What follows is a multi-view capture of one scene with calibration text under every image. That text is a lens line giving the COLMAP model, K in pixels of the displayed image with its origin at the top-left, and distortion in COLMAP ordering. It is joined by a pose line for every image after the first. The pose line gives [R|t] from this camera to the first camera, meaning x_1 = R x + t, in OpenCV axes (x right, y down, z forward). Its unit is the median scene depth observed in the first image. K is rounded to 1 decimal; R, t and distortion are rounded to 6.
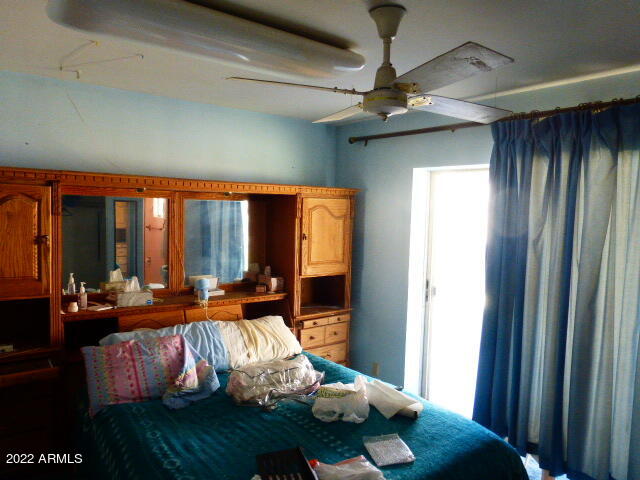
lens RADIAL K [[456.3, 0, 323.1], [0, 456.3, 240.6], [0, 0, 1]] dist [-0.026864, 0.005160]
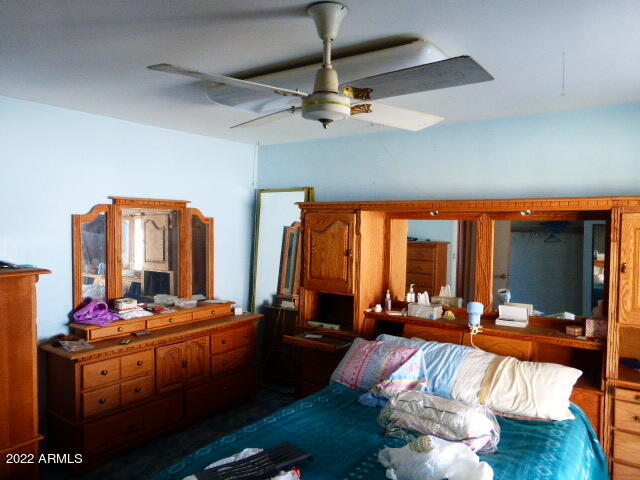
lens RADIAL K [[456.3, 0, 323.1], [0, 456.3, 240.6], [0, 0, 1]] dist [-0.026864, 0.005160]
pose [[0.324873, 0.008636, -0.945718, 0.646815], [-0.067685, 0.997607, -0.014141, -0.013476], [0.943332, 0.068605, 0.324680, 0.461069]]
